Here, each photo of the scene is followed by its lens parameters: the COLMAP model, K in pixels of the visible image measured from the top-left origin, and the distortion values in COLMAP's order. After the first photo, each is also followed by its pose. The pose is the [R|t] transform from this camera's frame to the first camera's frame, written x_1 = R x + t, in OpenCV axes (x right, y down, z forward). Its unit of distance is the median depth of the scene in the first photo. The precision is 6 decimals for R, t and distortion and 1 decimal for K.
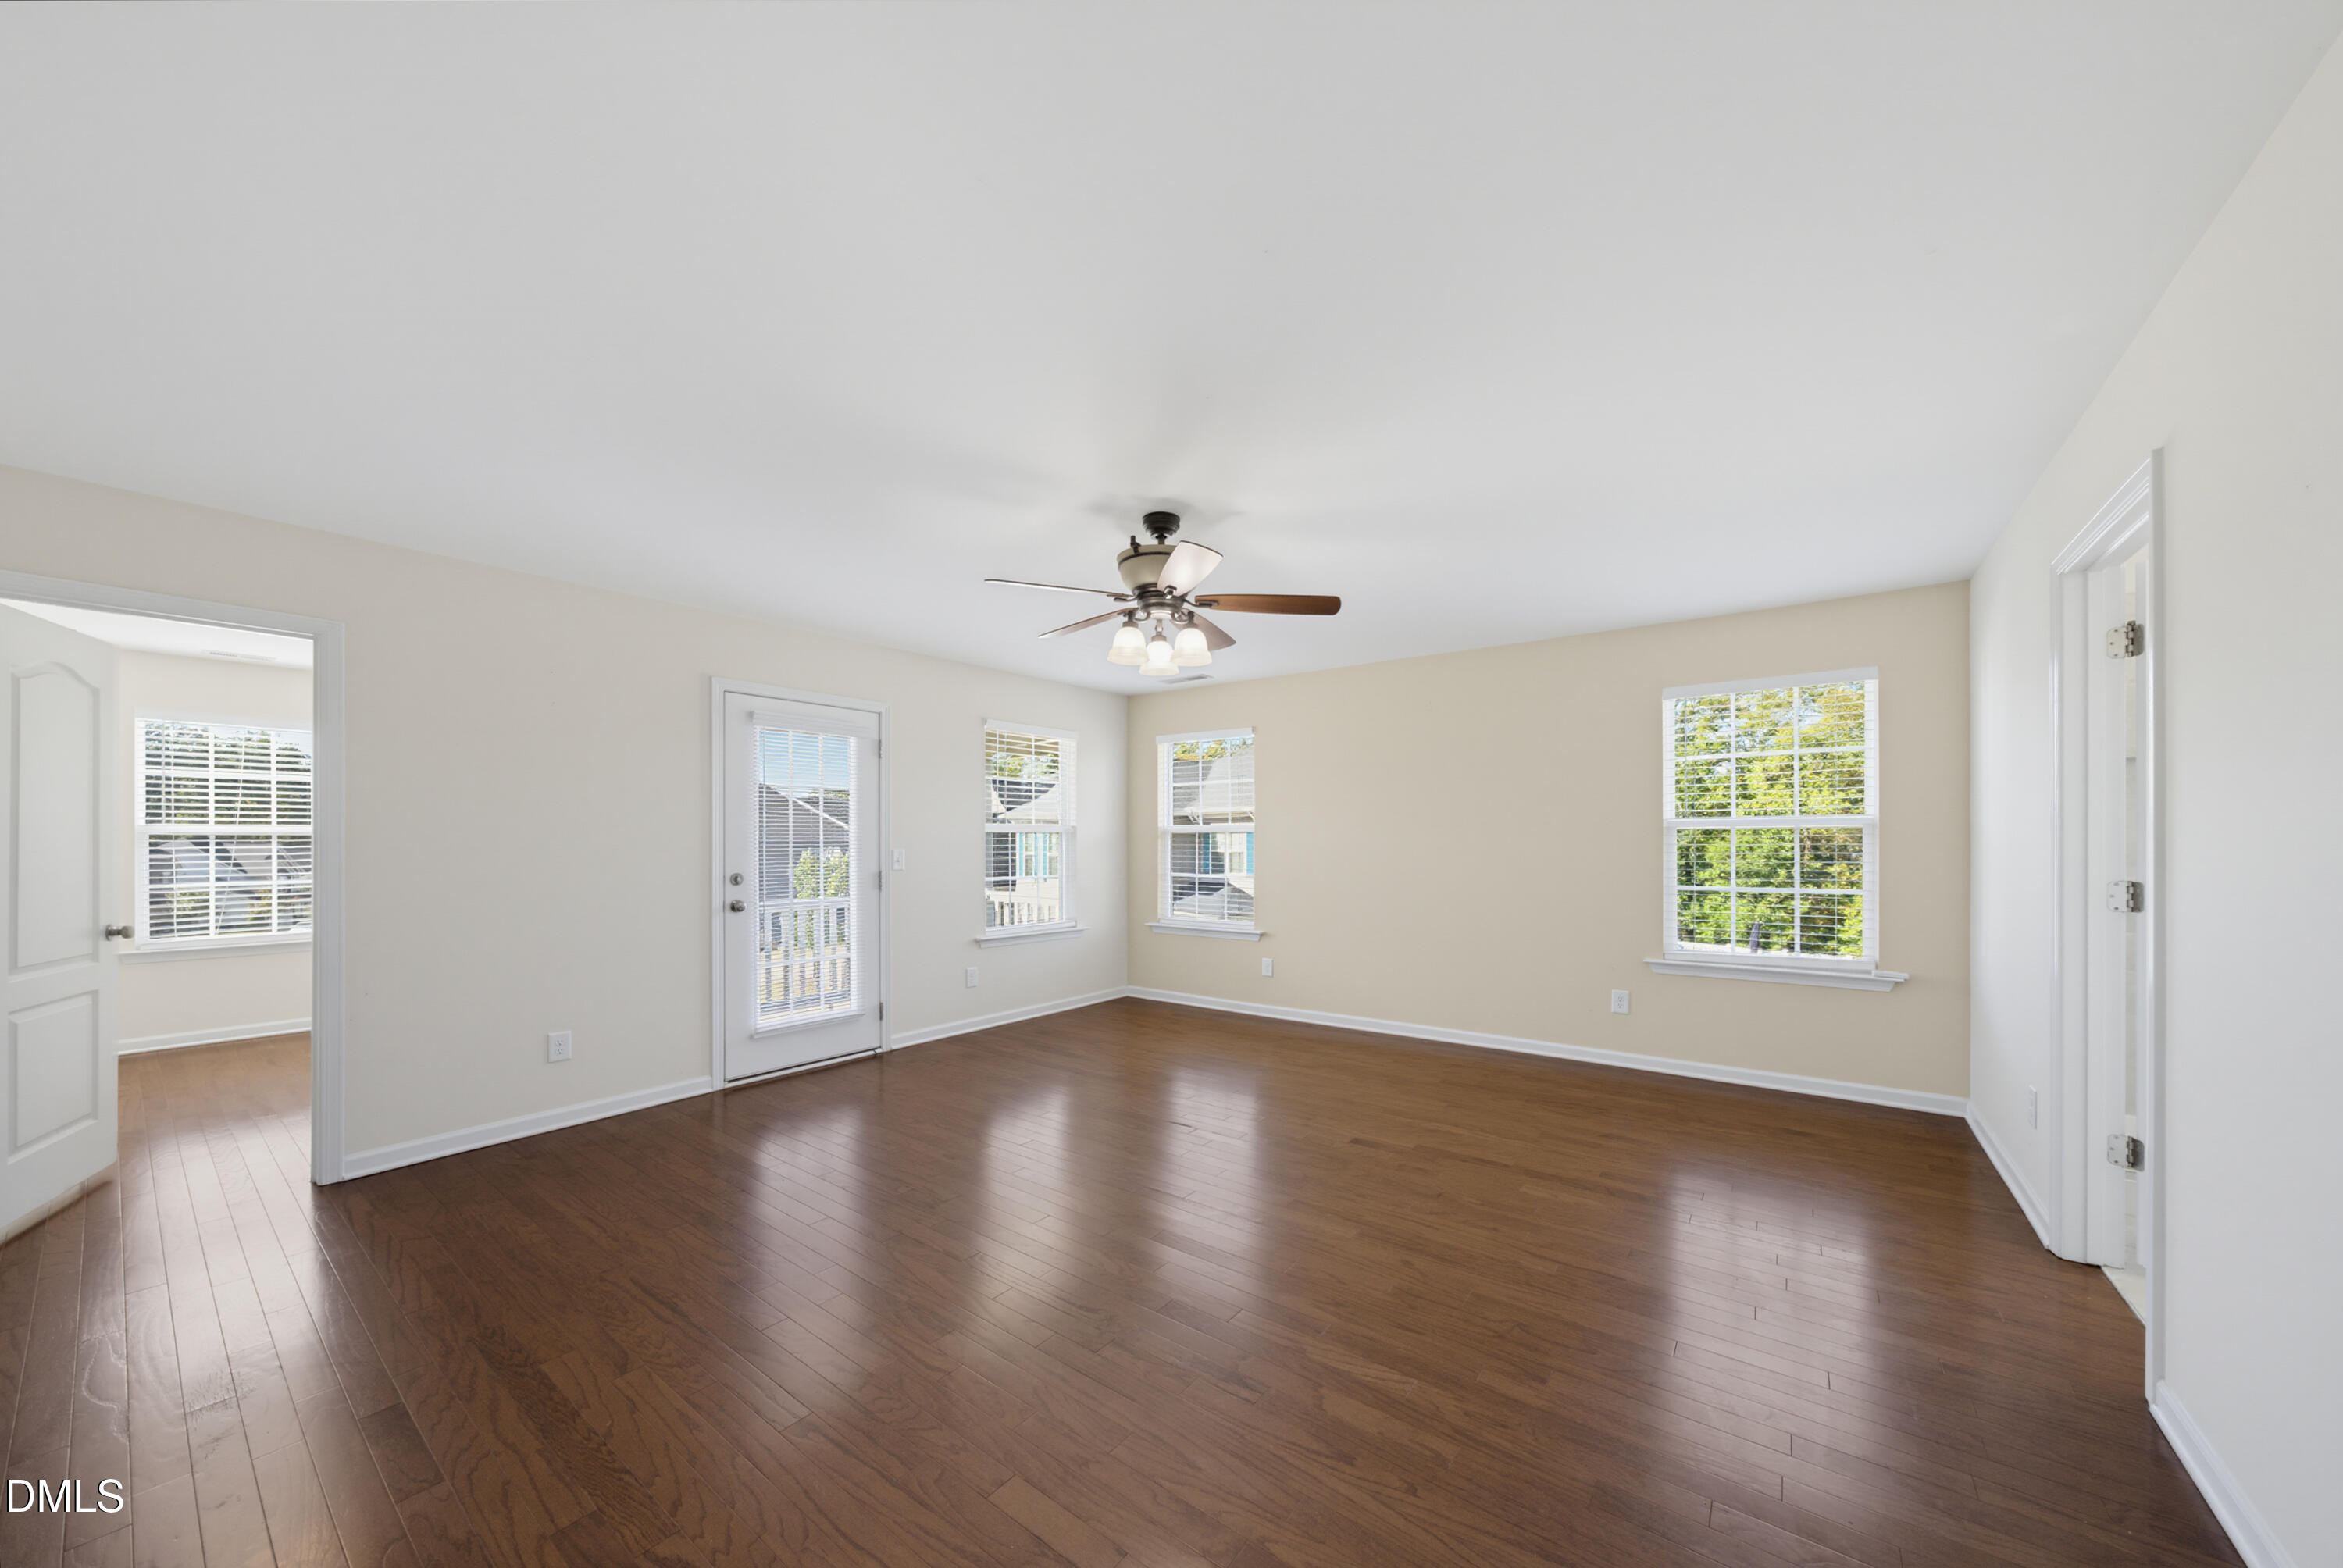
lens RADIAL K [[815.7, 0, 1170.2], [0, 815.7, 841.4], [0, 0, 1]] dist [-0.001042, -0.000037]
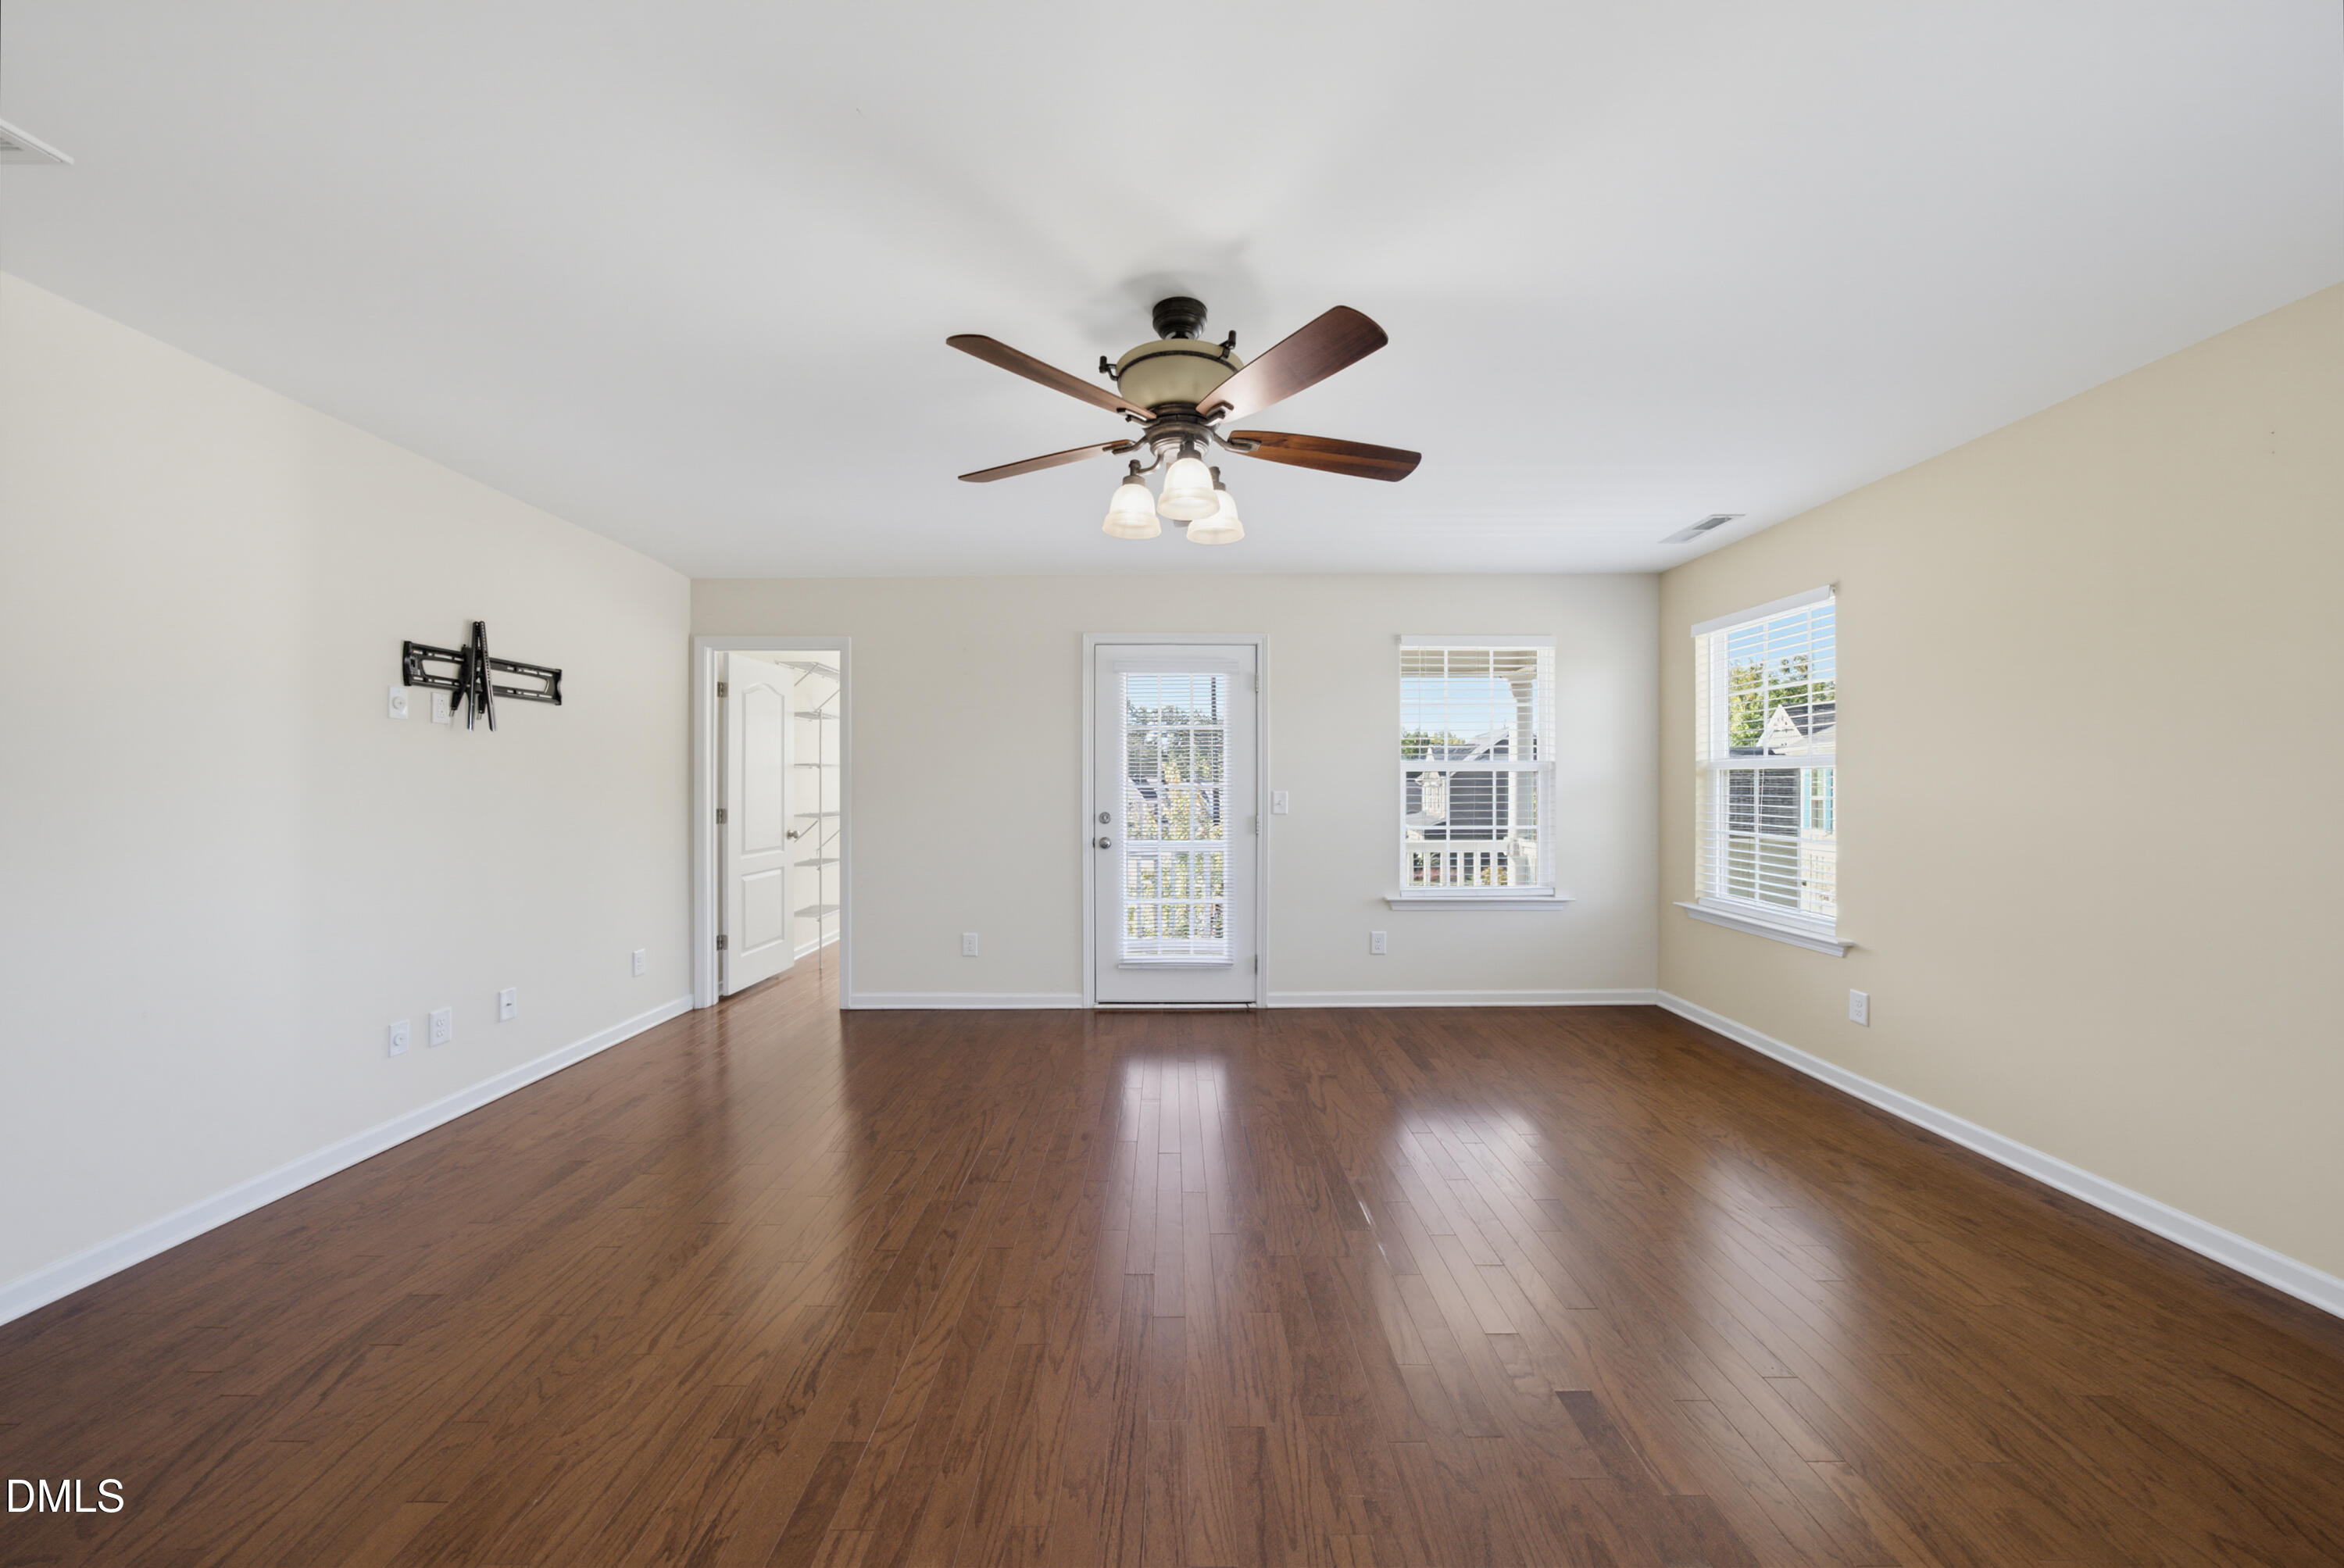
lens RADIAL K [[804.0, 0, 1172.0], [0, 804.0, 784.0], [0, 0, 1]] dist [-0.039406, 0.000019]
pose [[0.607708, 0.002122, -0.794158, 0.317248], [0.001075, 0.999993, 0.003494, -0.002010], [0.794160, -0.002977, 0.607701, 0.364166]]
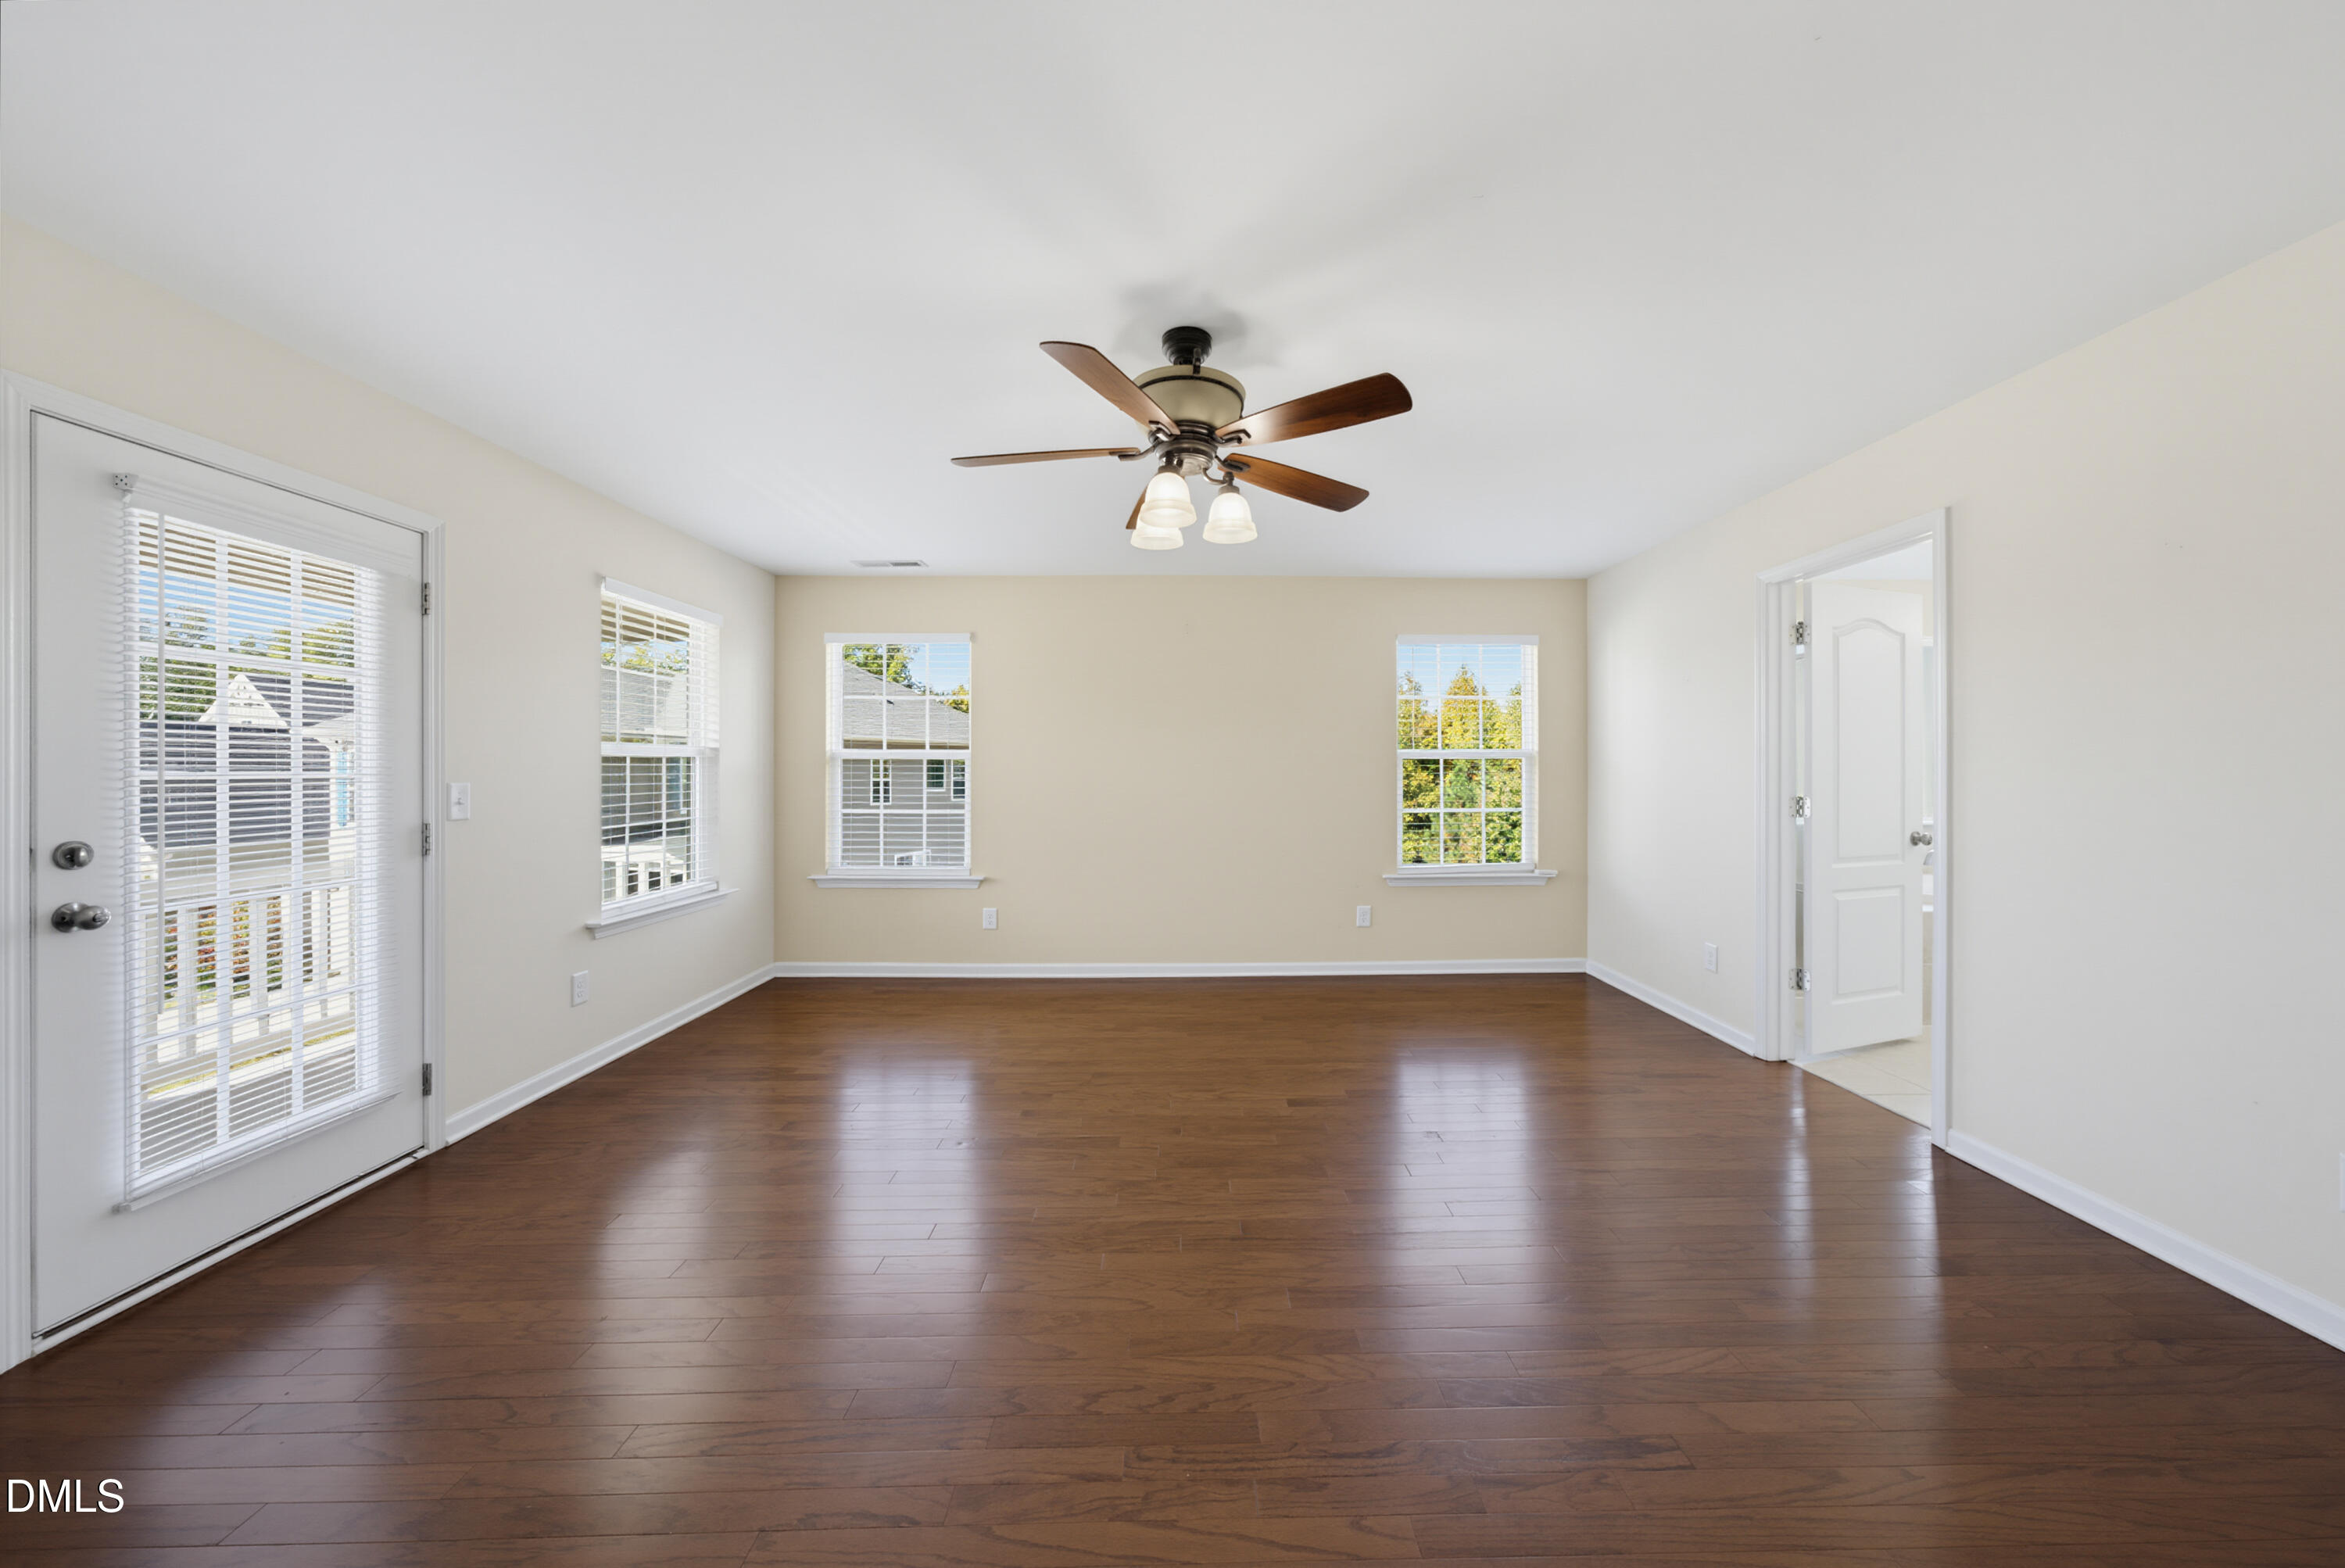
lens RADIAL K [[815.7, 0, 1186.4], [0, 815.7, 777.5], [0, 0, 1]] dist [0.025863, -0.000064]
pose [[0.791575, -0.001891, 0.611069, -0.293631], [-0.003431, 0.999966, 0.007539, -0.000024], [-0.611062, -0.008064, 0.791542, 0.246397]]
